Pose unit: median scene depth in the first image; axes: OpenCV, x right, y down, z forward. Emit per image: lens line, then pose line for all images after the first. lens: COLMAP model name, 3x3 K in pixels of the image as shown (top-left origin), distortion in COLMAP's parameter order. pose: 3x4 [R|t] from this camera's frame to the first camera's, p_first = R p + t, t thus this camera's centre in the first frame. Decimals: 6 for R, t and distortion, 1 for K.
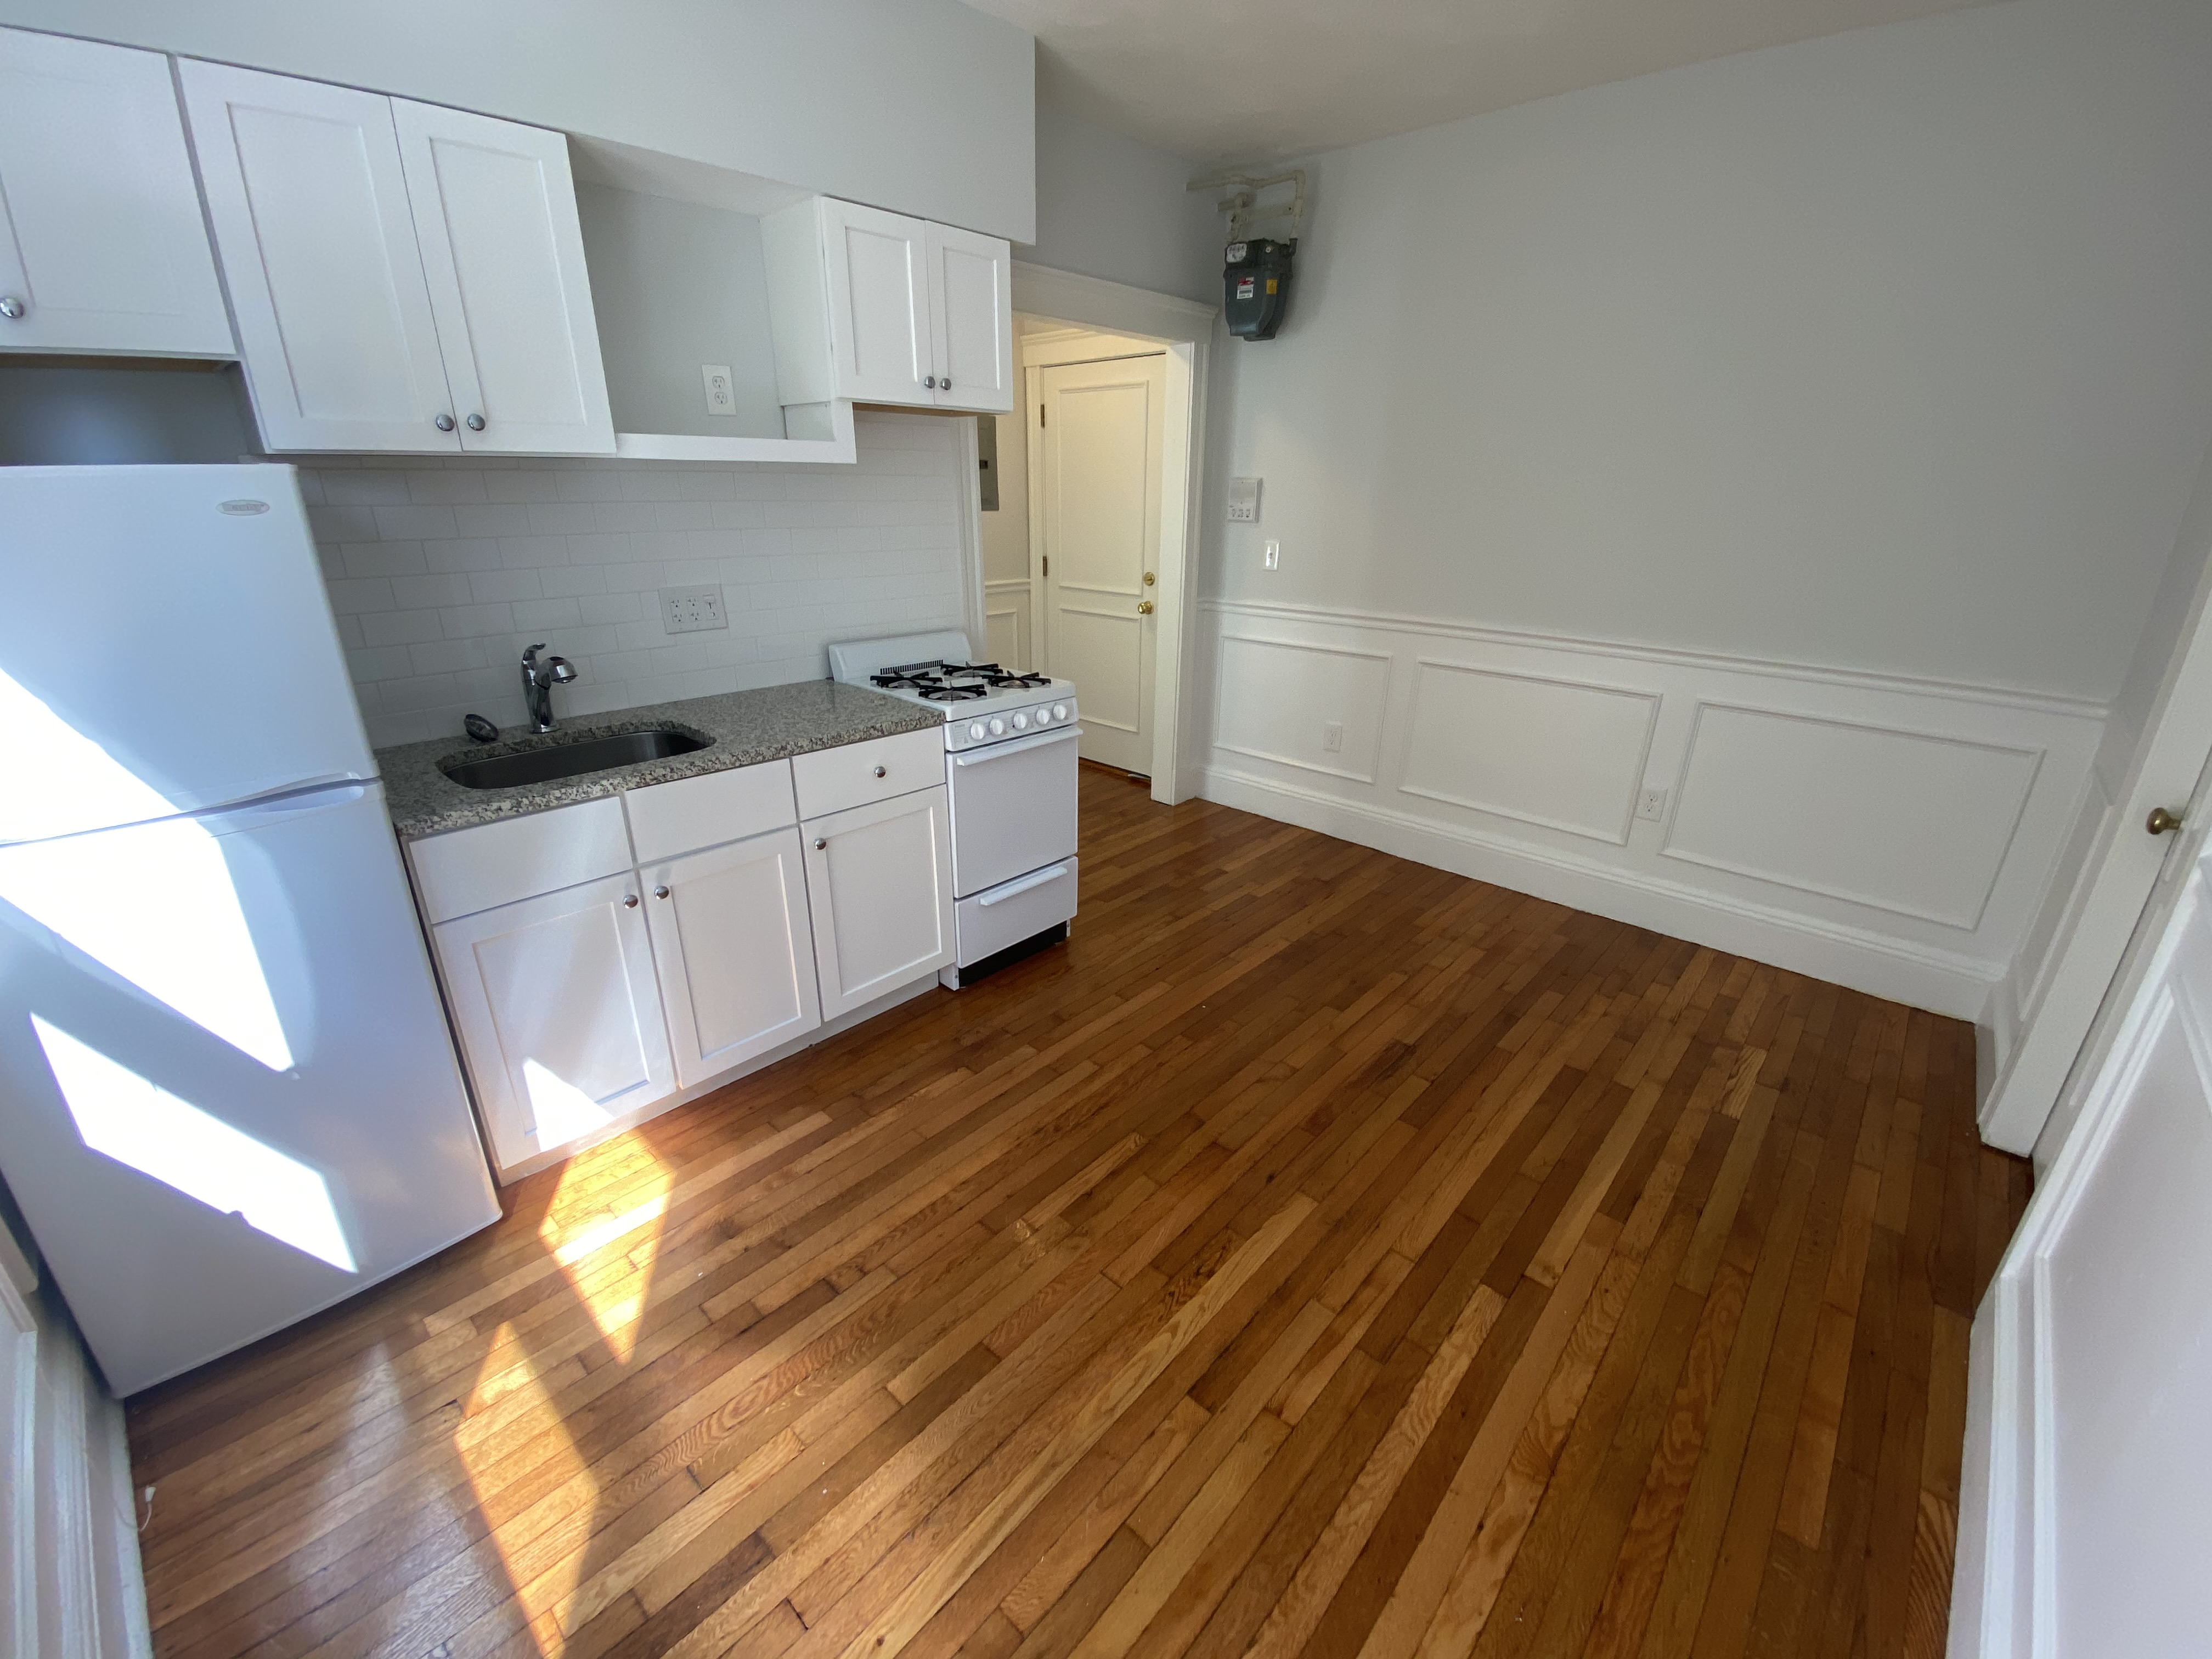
lens RADIAL K [[890.3, 0, 1102.1], [0, 890.3, 820.2], [0, 0, 1]] dist [0.033009, -0.026222]
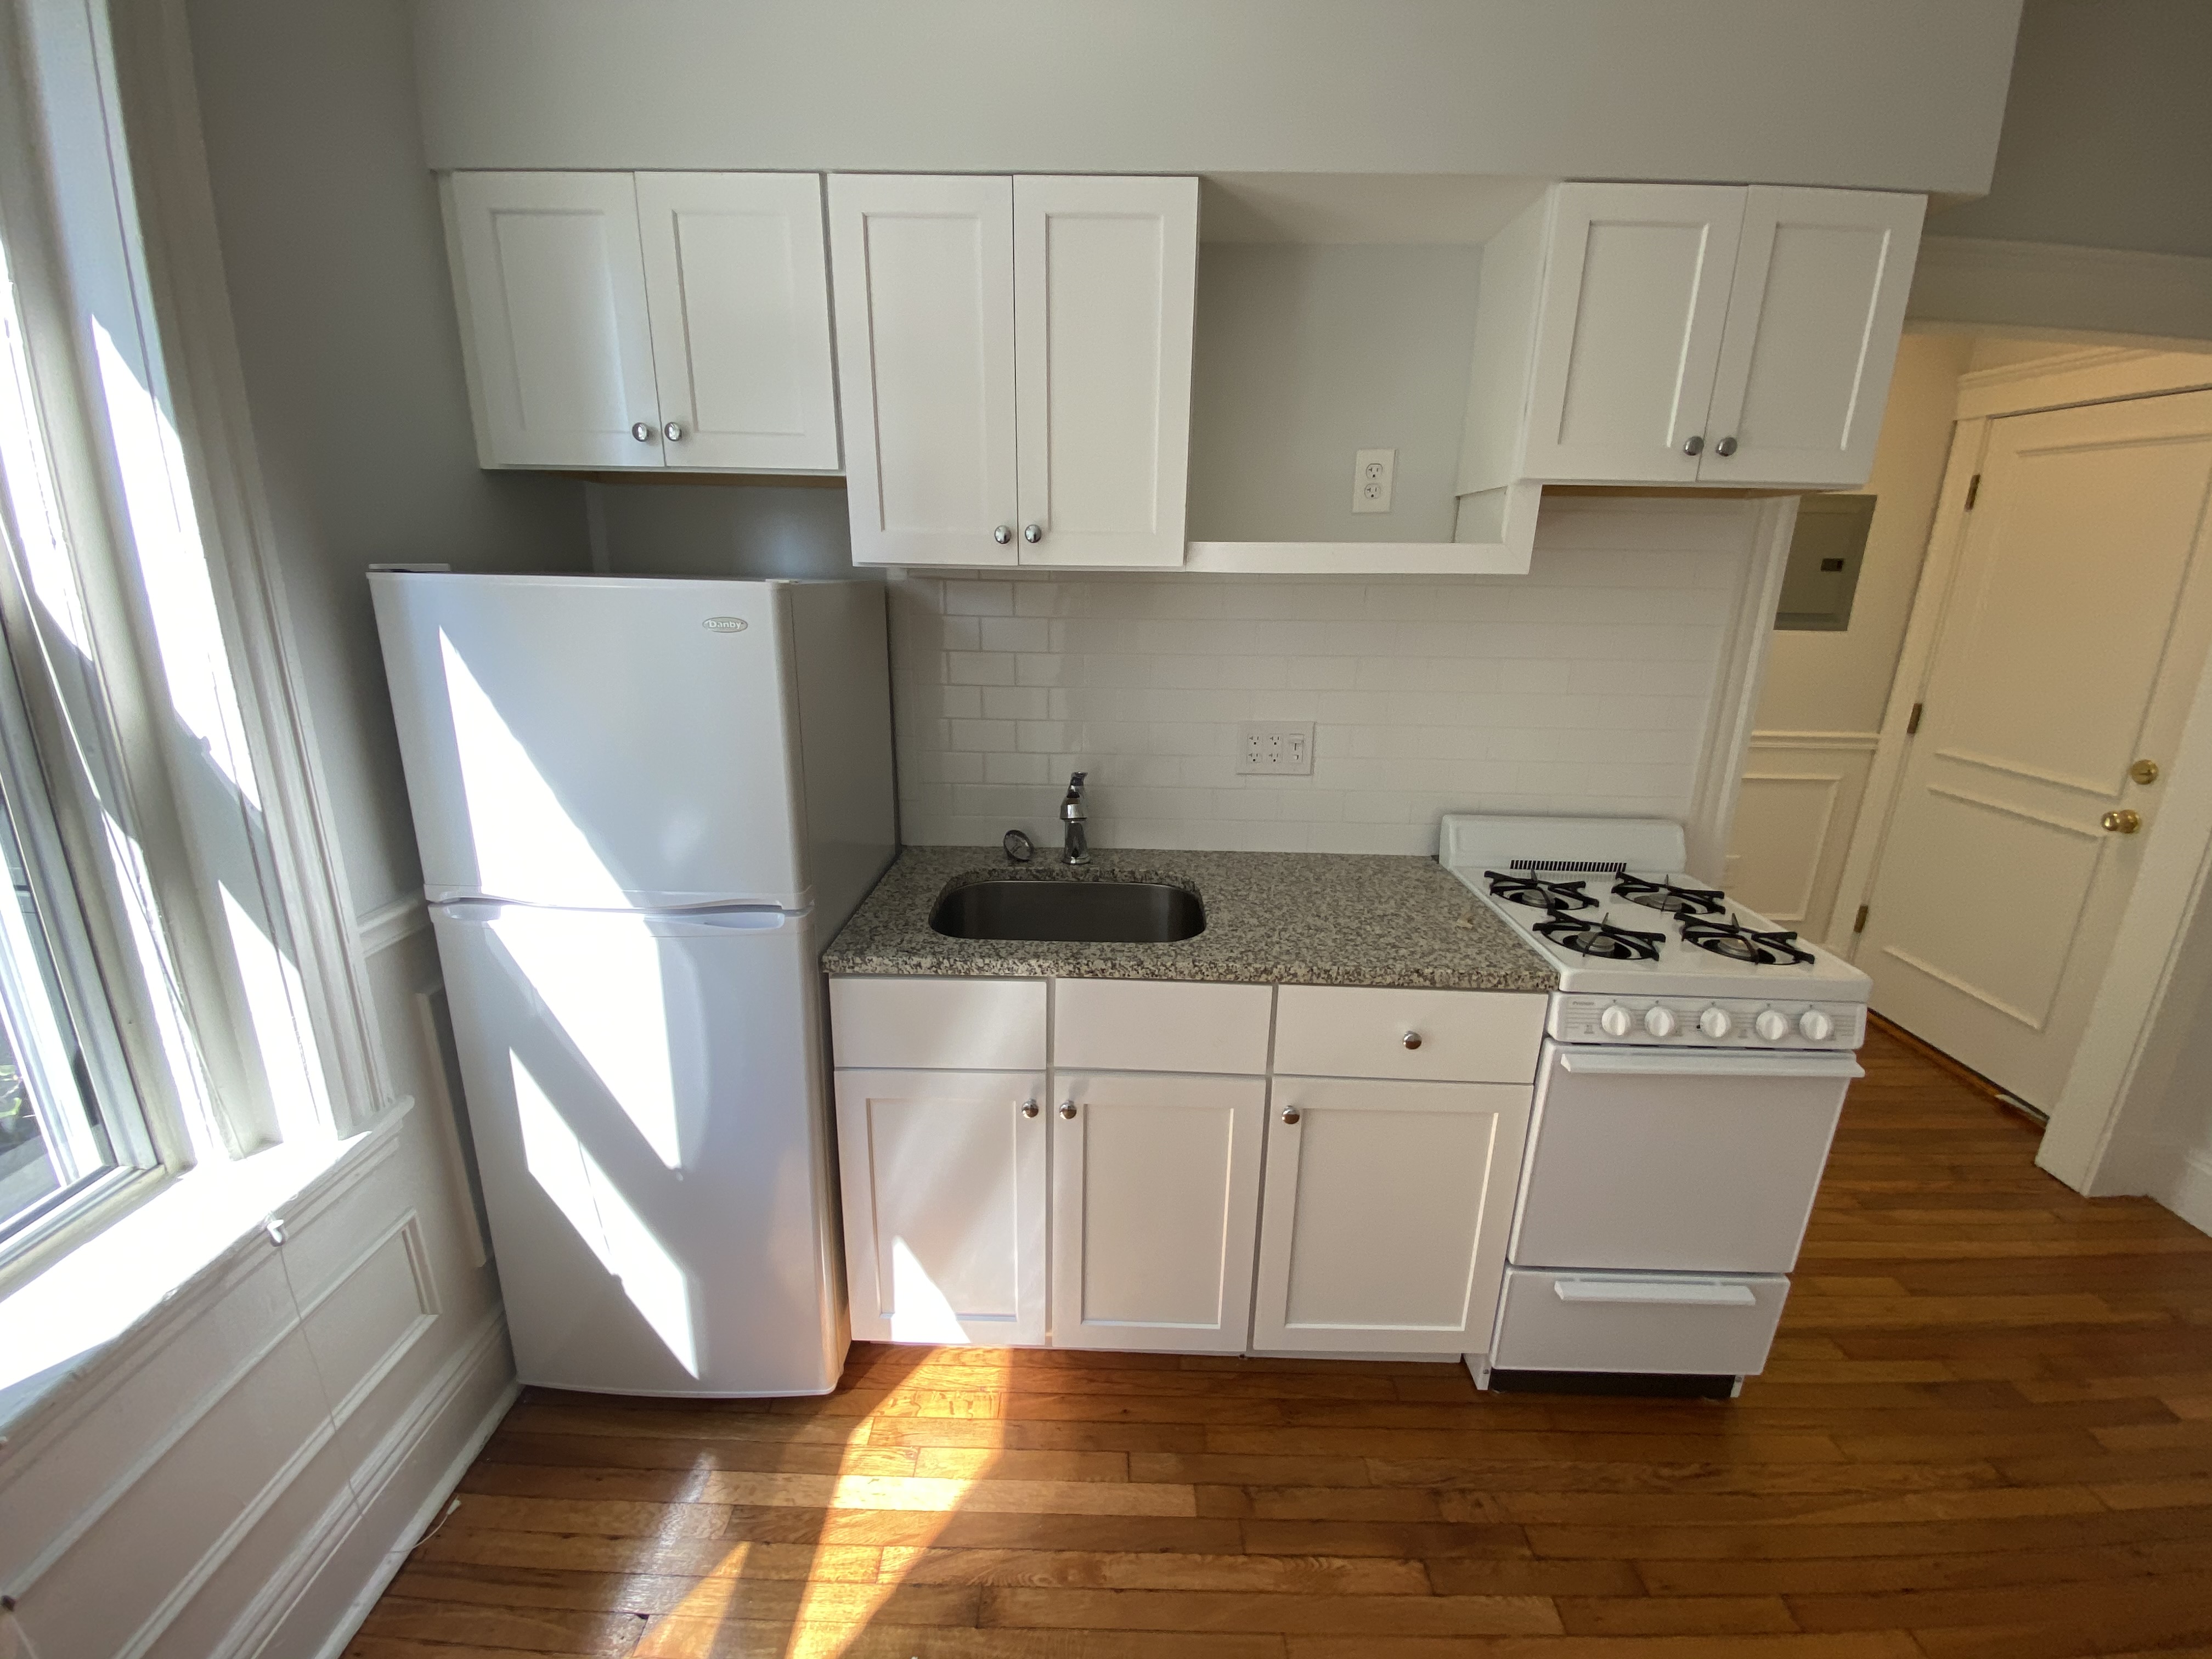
lens RADIAL K [[890.3, 0, 1102.1], [0, 890.3, 820.2], [0, 0, 1]] dist [0.033009, -0.026222]
pose [[0.675815, 0.205912, -0.707725, 0.024008], [-0.270821, 0.962392, 0.021397, -0.168018], [0.685515, 0.177206, 0.706164, 0.384161]]
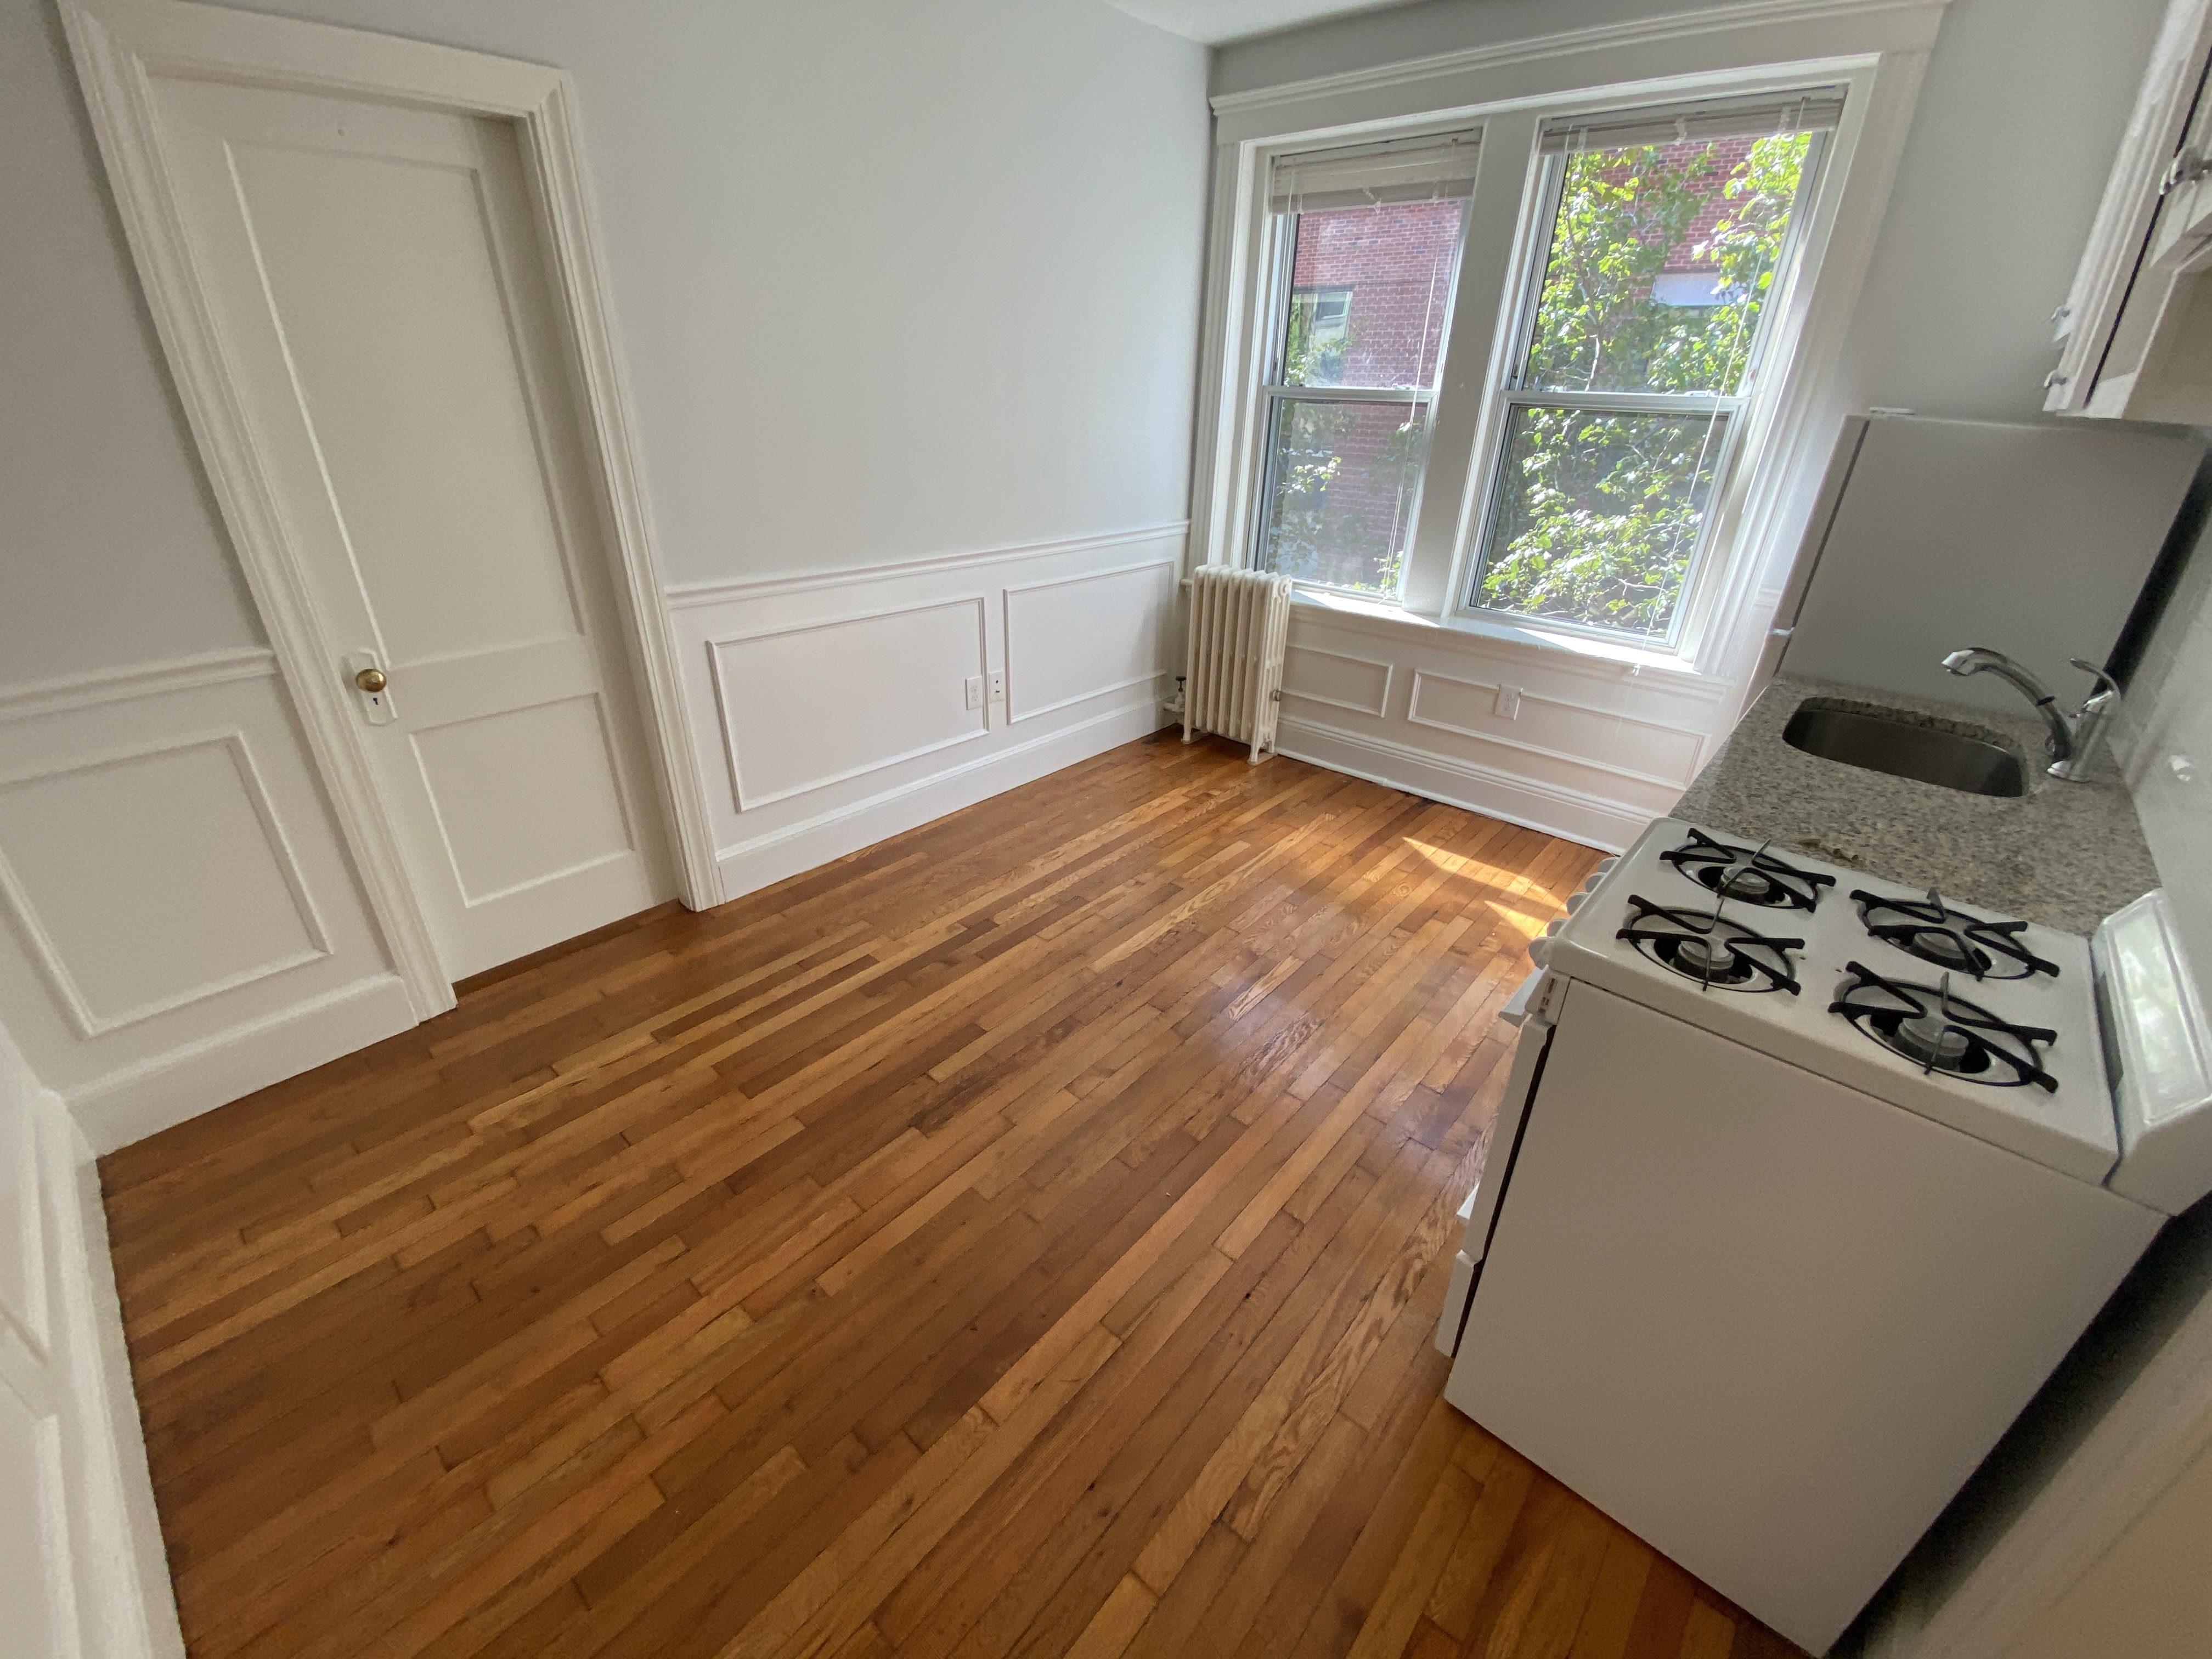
lens RADIAL K [[887.6, 0, 1106.0], [0, 887.6, 829.5], [0, 0, 1]] dist [0.033431, -0.020615]
pose [[-0.999002, -0.015554, -0.041861, 0.243702], [-0.041246, 0.680692, 0.731408, -0.602735], [0.017118, 0.732405, -0.680654, 1.564440]]
